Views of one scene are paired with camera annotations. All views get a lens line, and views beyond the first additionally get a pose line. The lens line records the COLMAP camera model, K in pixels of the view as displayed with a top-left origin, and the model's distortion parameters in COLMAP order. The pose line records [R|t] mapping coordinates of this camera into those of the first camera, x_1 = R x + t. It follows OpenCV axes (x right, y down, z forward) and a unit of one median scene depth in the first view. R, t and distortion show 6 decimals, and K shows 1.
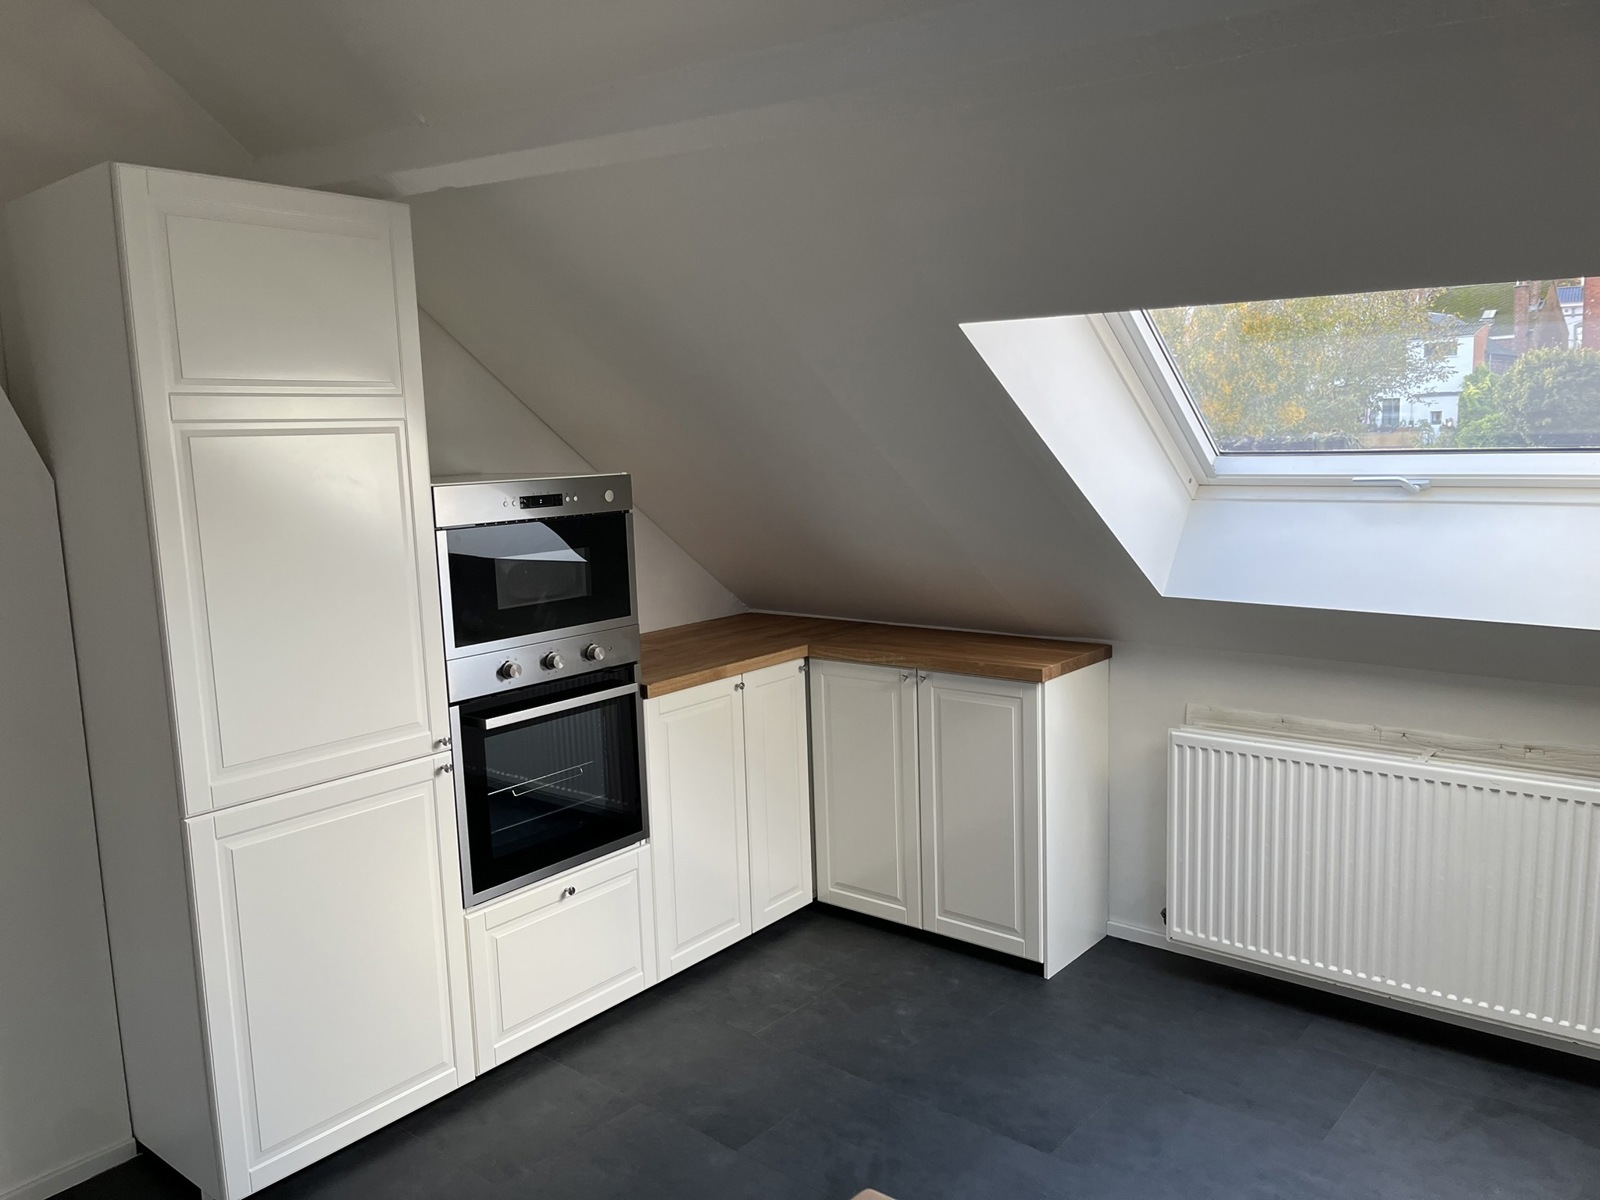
lens RADIAL K [[1208.0, 0, 794.1], [0, 1208.0, 603.1], [0, 0, 1]] dist [0.059625, -0.086799]
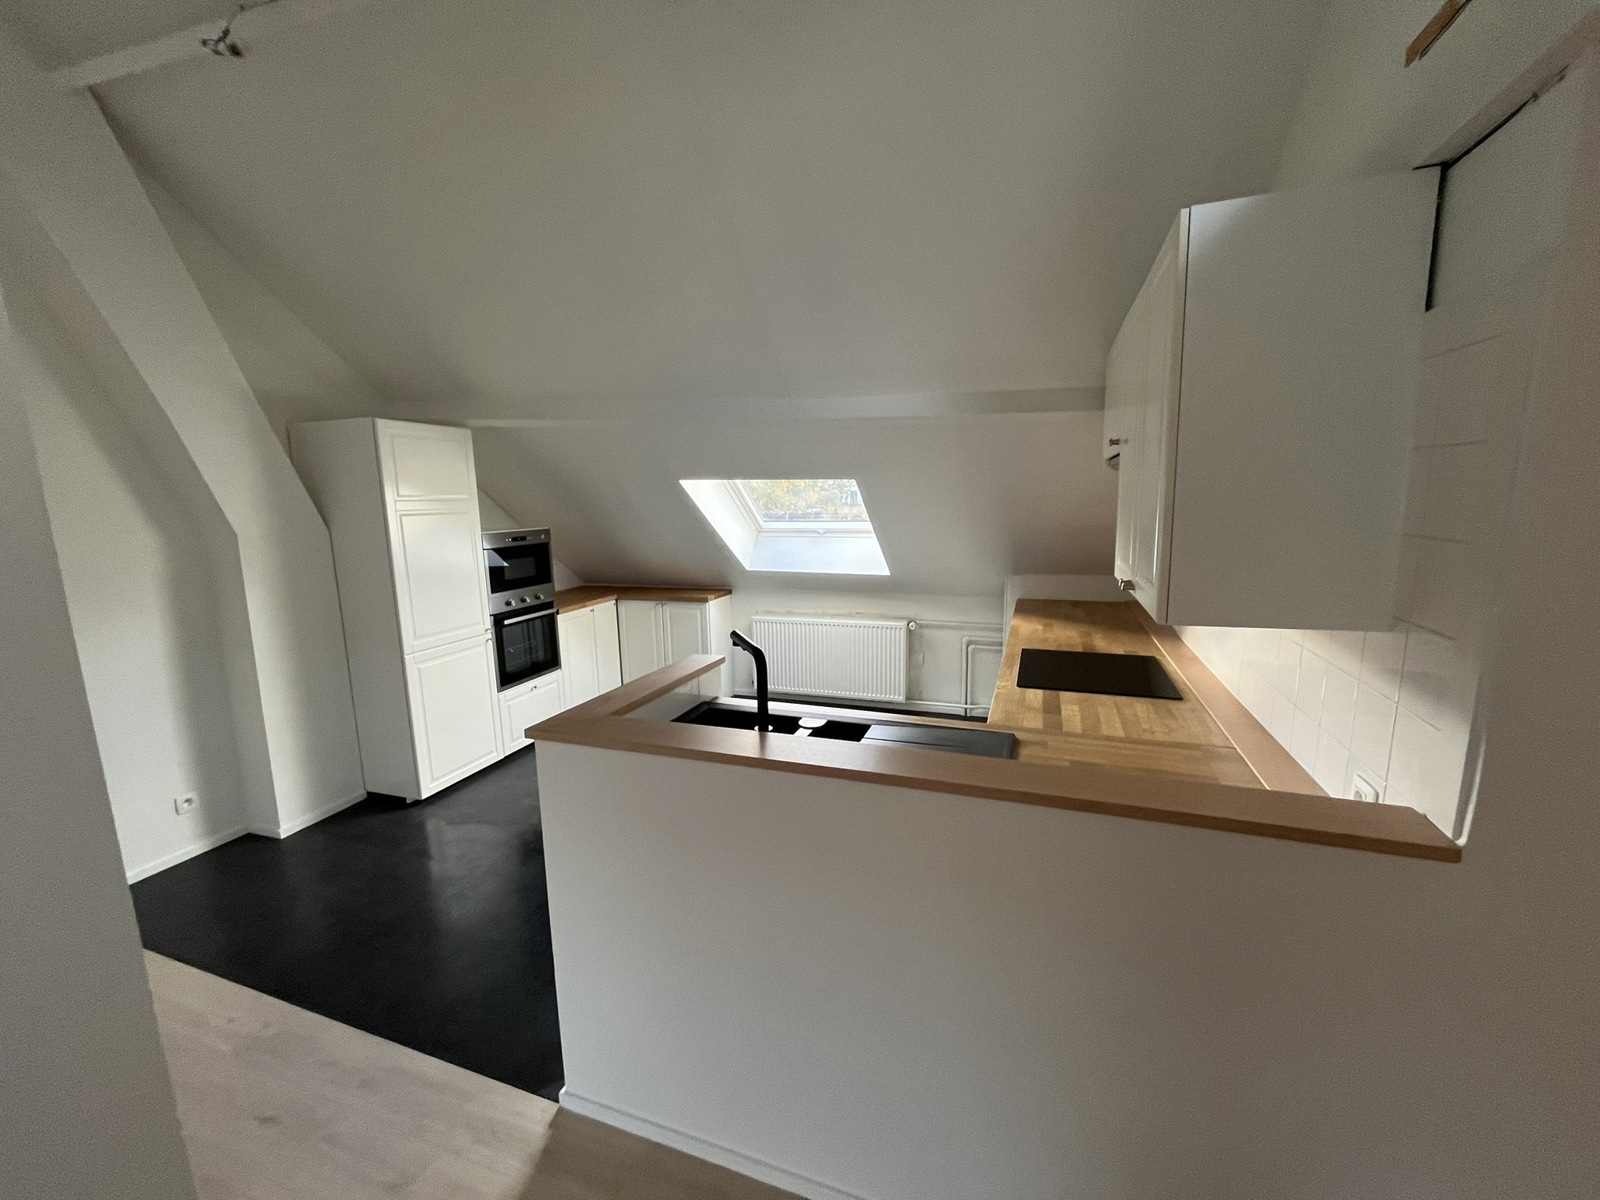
lens RADIAL K [[650.7, 0, 800.6], [0, 650.7, 601.8], [0, 0, 1]] dist [-0.018000, -0.000070]
pose [[0.935542, -0.041219, 0.350802, -0.124649], [0.037098, 0.999141, 0.018464, 0.045366], [-0.351262, -0.004260, 0.936267, -0.490684]]
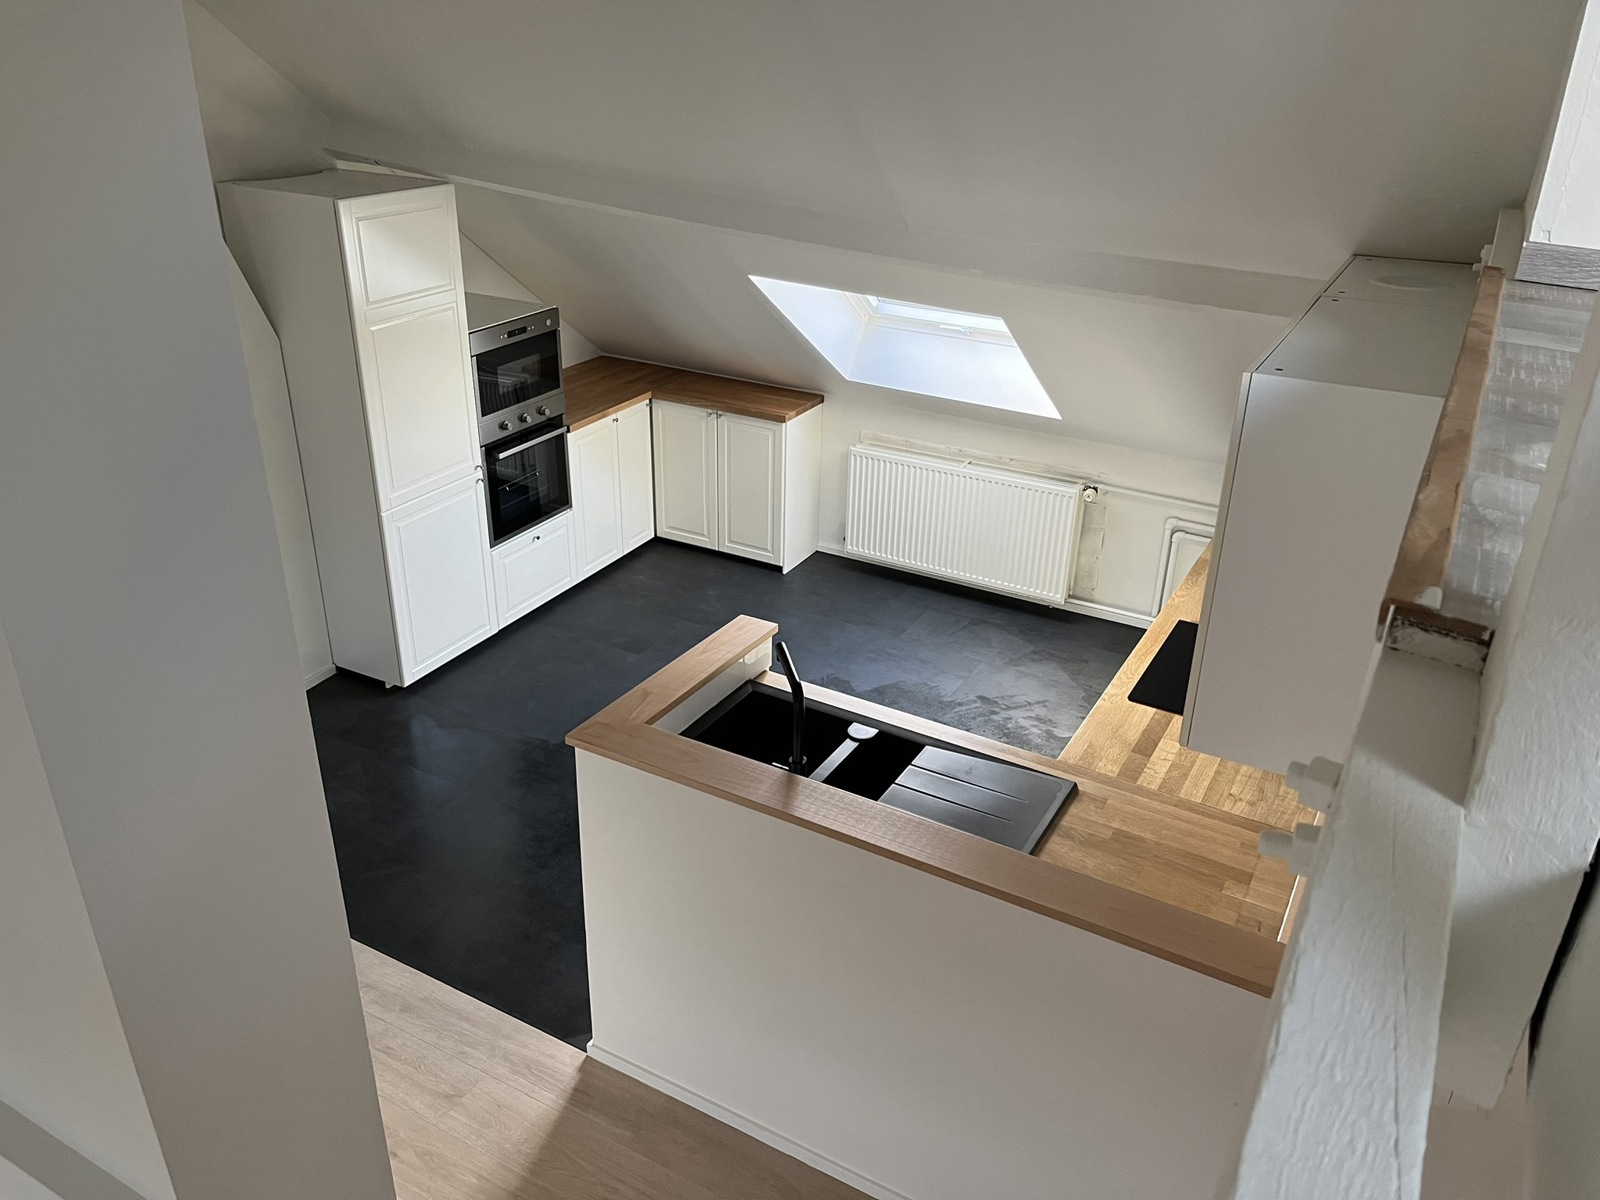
lens RADIAL K [[1233.3, 0, 800.0], [0, 1233.3, 600.0], [0, 0, 1]] dist [-0.021552, -0.005150]
pose [[0.979357, -0.036479, 0.198818, -0.159794], [-0.026915, 0.951288, 0.307126, -0.256633], [-0.200337, -0.306138, 0.930669, -0.849591]]
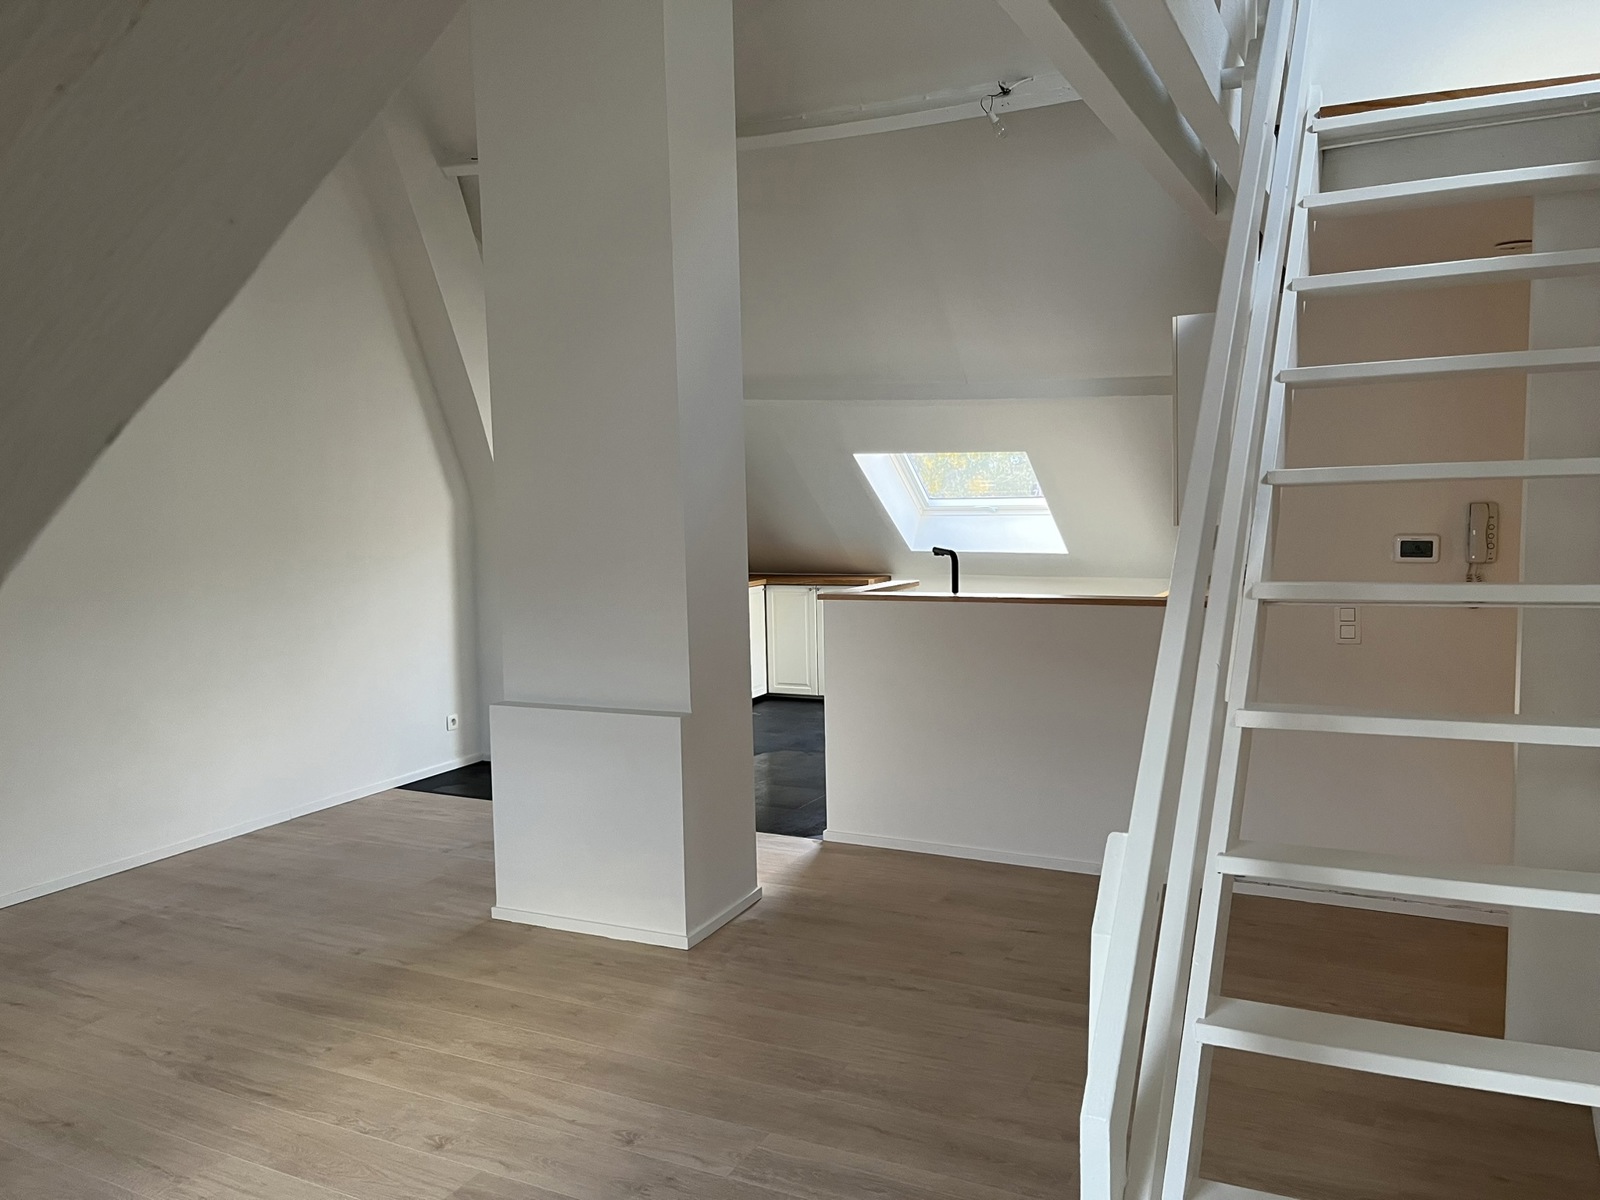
lens RADIAL K [[1208.0, 0, 794.1], [0, 1208.0, 603.1], [0, 0, 1]] dist [0.059625, -0.086799]
pose [[0.973918, -0.009623, 0.226697, -0.537823], [0.021837, 0.998438, -0.051432, 0.233408], [-0.225848, 0.055040, 0.972607, -1.483264]]
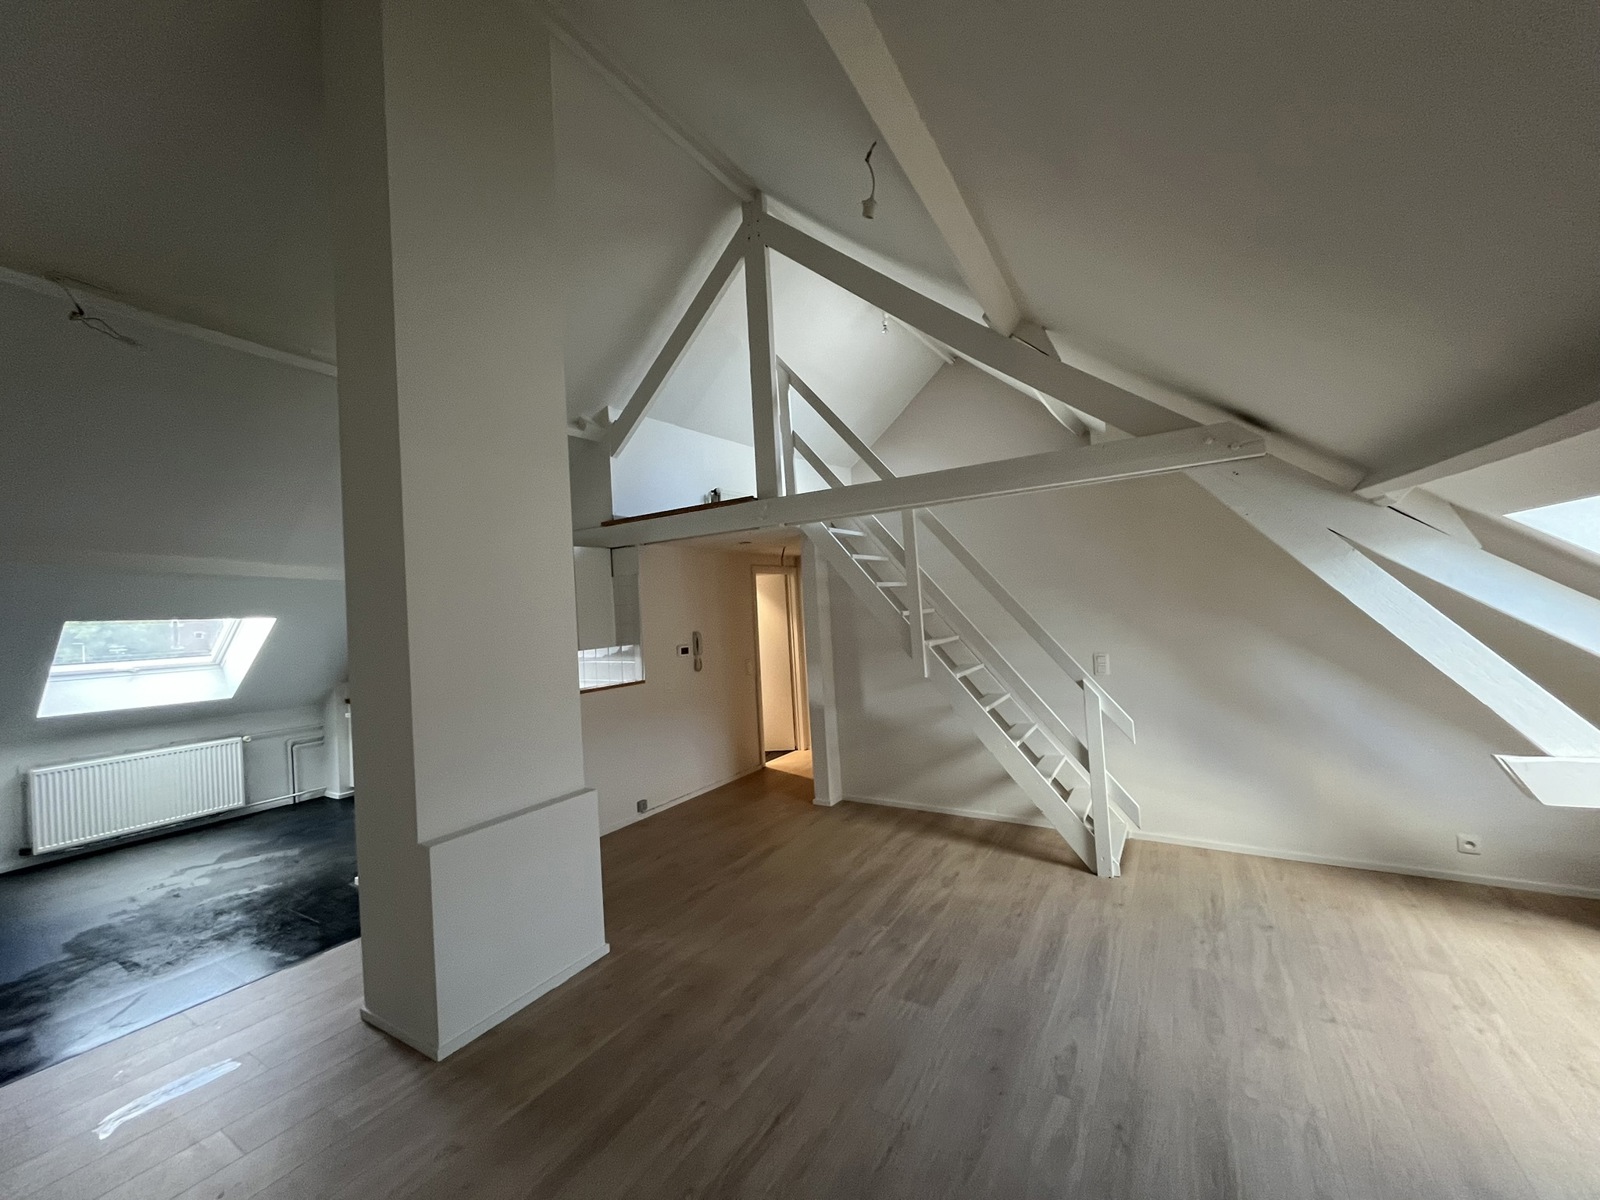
lens RADIAL K [[650.7, 0, 800.6], [0, 650.7, 601.8], [0, 0, 1]] dist [-0.018000, -0.000070]
pose [[-0.164348, 0.051795, 0.985042, -1.358800], [0.192281, 0.981146, -0.019510, 0.093658], [-0.967480, 0.186198, -0.171208, -0.444091]]
